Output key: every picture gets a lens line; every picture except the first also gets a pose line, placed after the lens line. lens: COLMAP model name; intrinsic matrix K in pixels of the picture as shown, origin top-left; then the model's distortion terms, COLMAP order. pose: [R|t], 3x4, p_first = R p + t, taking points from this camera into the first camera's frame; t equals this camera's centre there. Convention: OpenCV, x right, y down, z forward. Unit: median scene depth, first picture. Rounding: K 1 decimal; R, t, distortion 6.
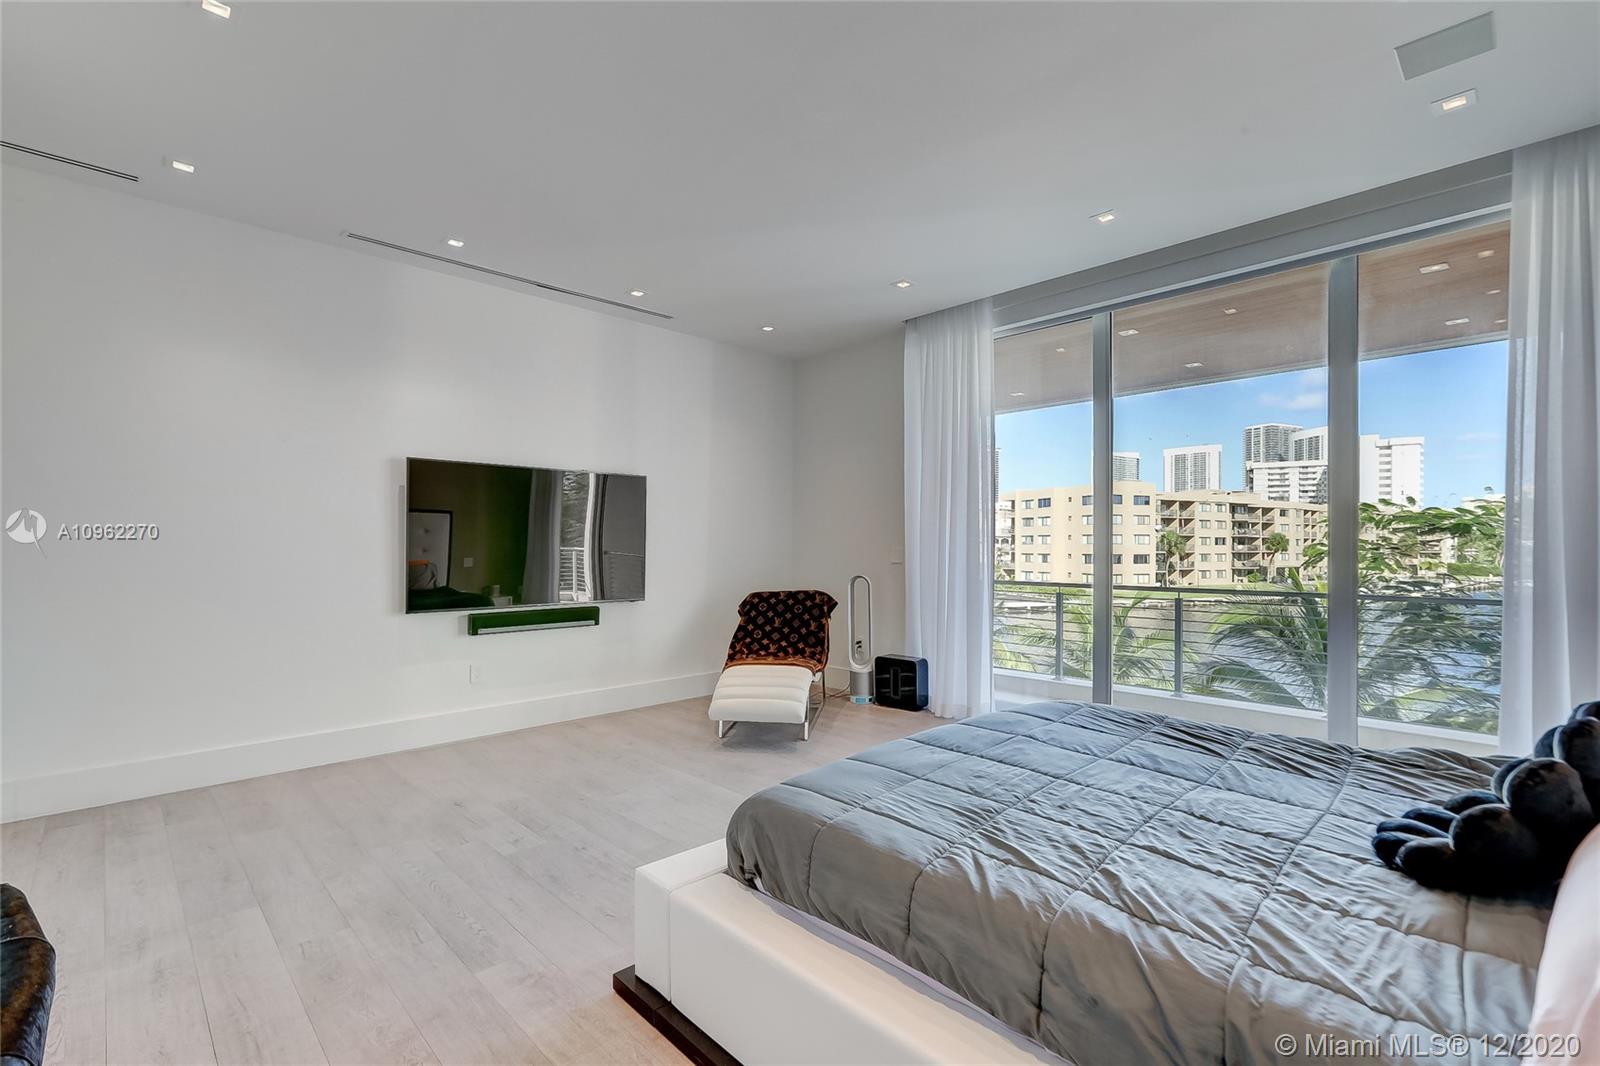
lens RADIAL K [[730.2, 0, 801.7], [0, 730.2, 543.1], [0, 0, 1]] dist [-0.002588, -0.000048]
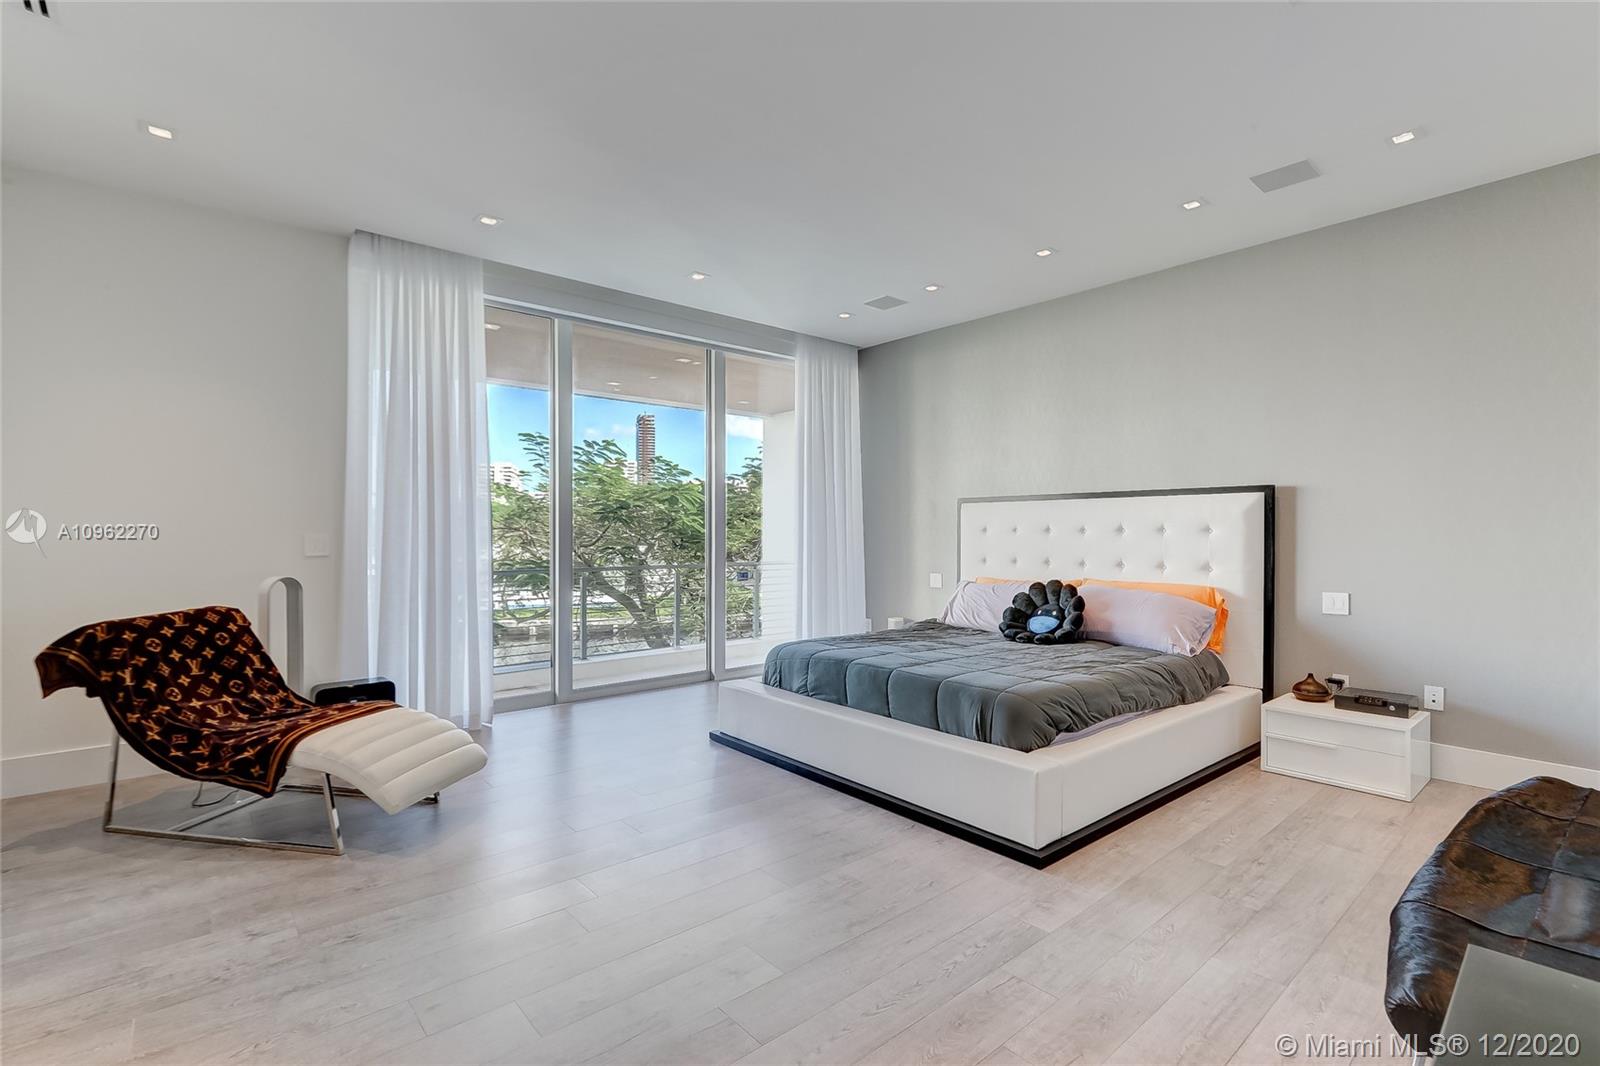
lens RADIAL K [[745.9, 0, 808.7], [0, 745.9, 531.3], [0, 0, 1]] dist [-0.002525, -0.000271]
pose [[0.042630, -0.002468, 0.999088, -0.724352], [-0.004804, 0.999985, 0.002675, -0.002638], [-0.999079, -0.004913, 0.042617, 0.606931]]
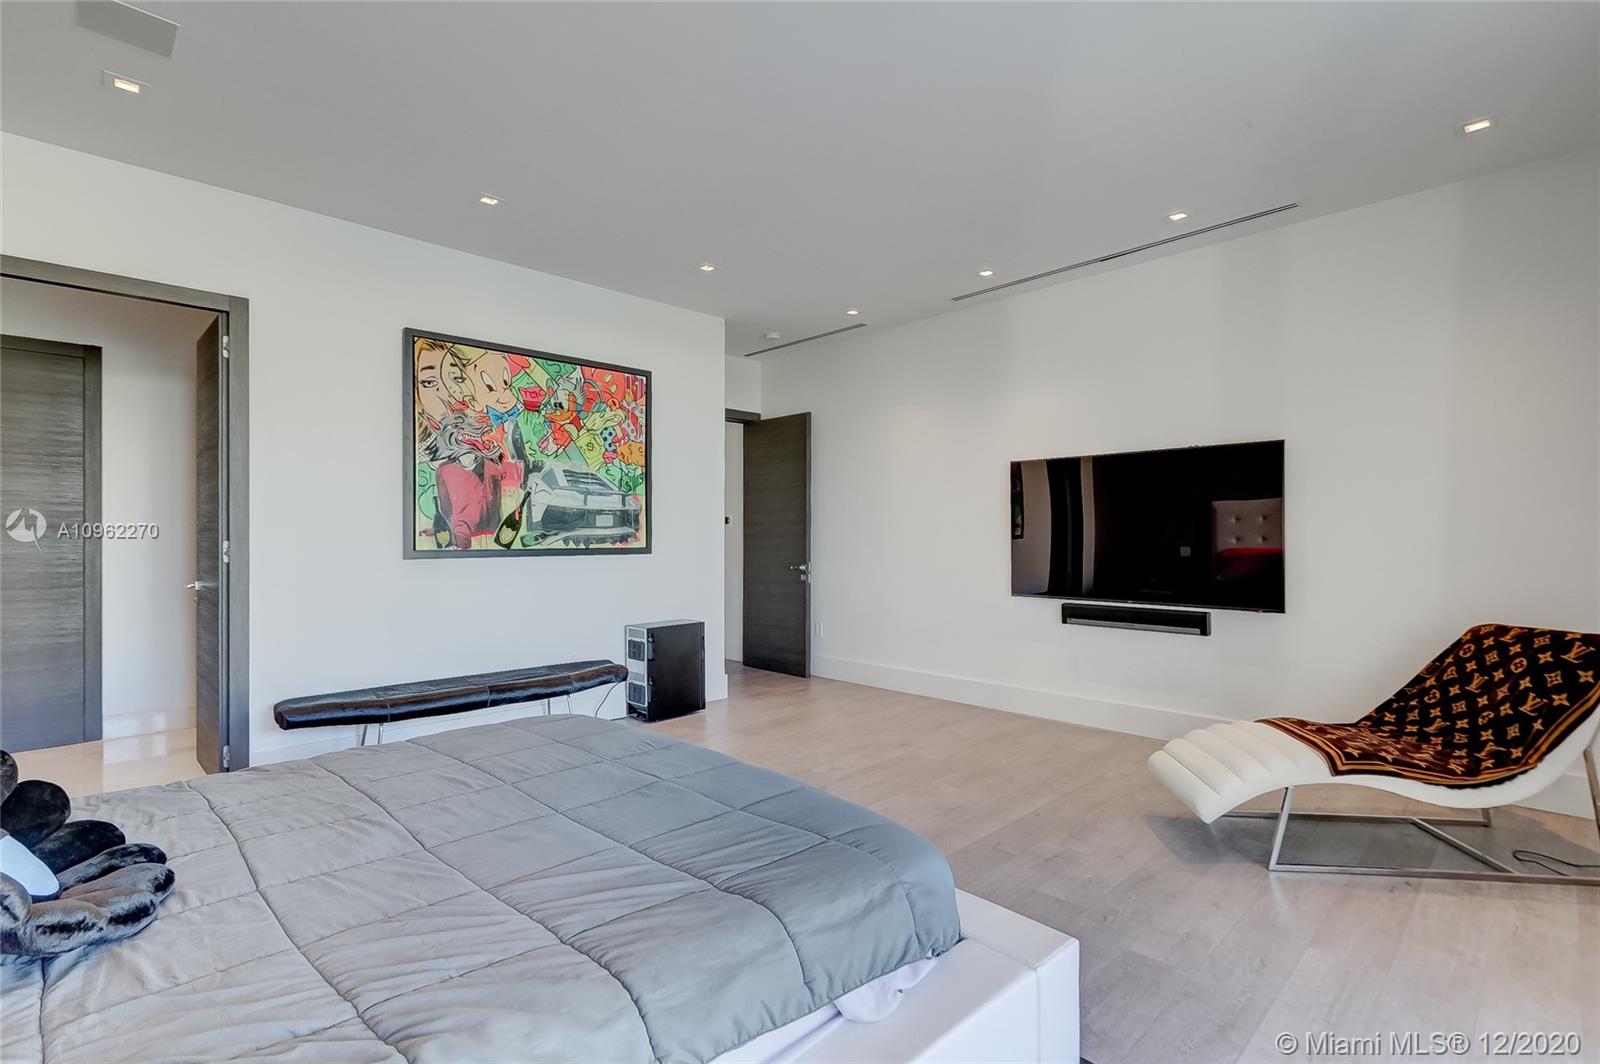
lens RADIAL K [[730.2, 0, 801.7], [0, 730.2, 542.1], [0, 0, 1]] dist [-0.002588, -0.000048]
pose [[-0.000554, 0.005637, -0.999984, 0.596009], [0.006792, 0.999961, 0.005633, 0.001053], [0.999977, -0.006789, -0.000592, 0.630337]]
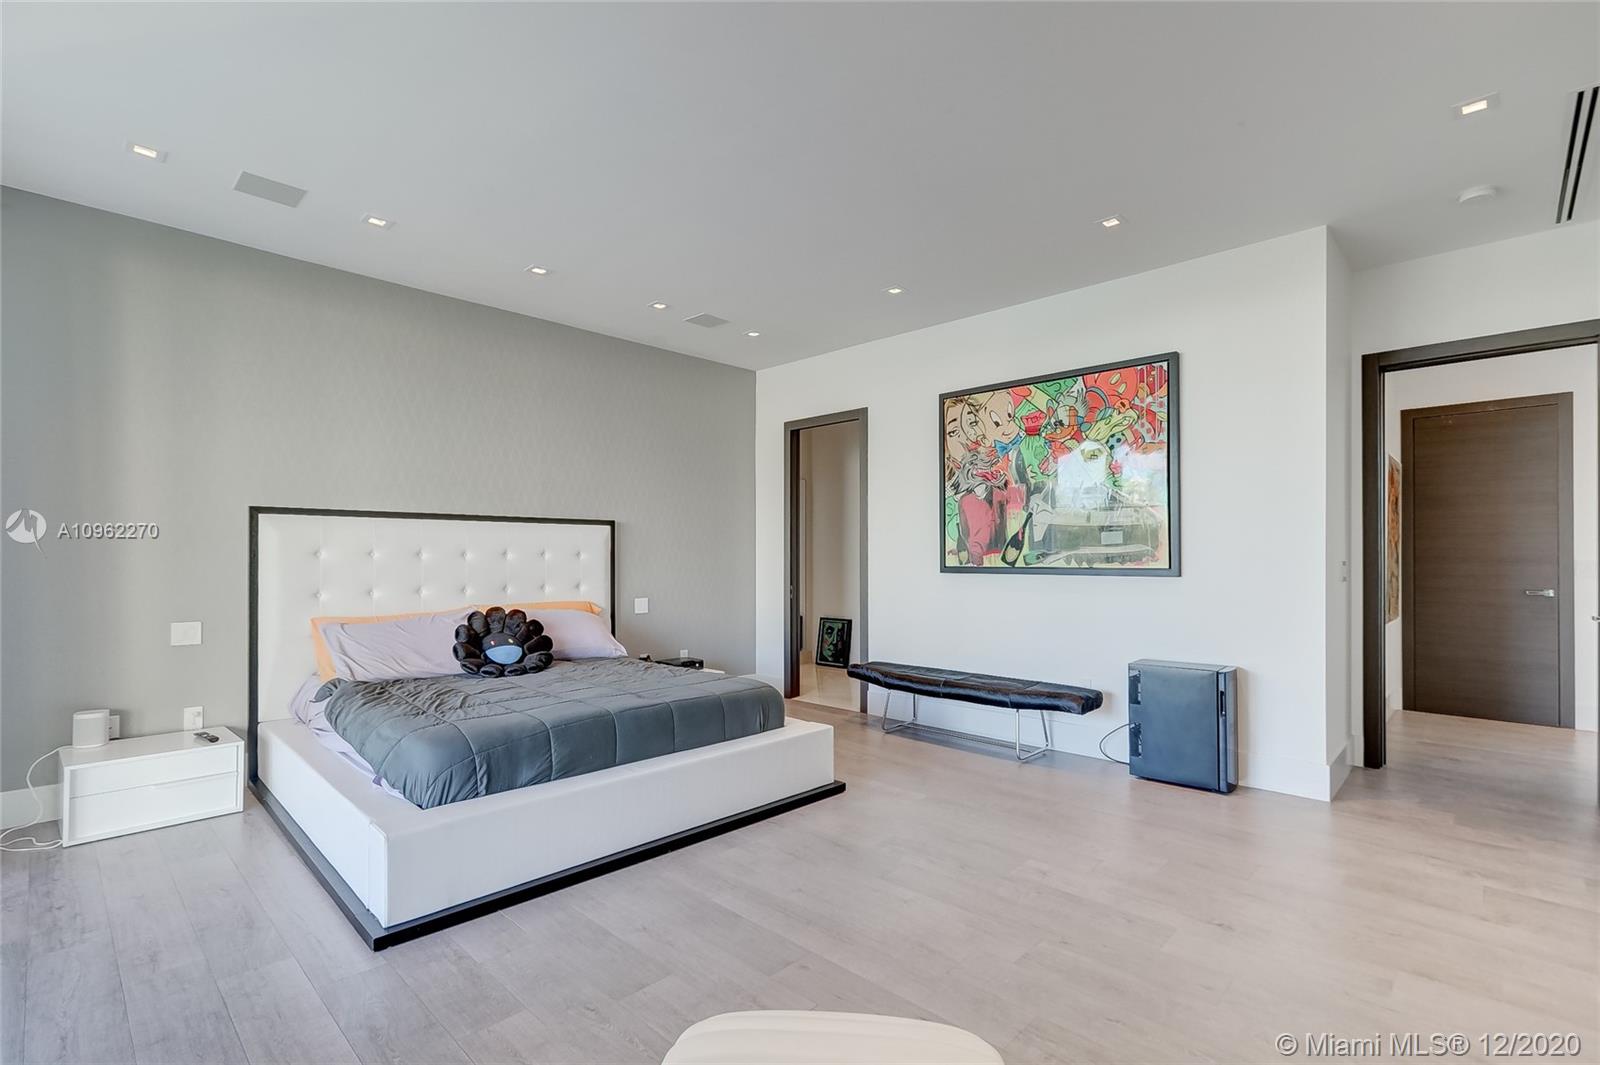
lens RADIAL K [[730.2, 0, 801.7], [0, 730.2, 542.6], [0, 0, 1]] dist [-0.002588, -0.000048]
pose [[-0.998557, -0.003561, -0.053581, -0.021556], [-0.002100, 0.999625, -0.027302, 0.007558], [0.053658, -0.027150, -0.998190, 1.289117]]
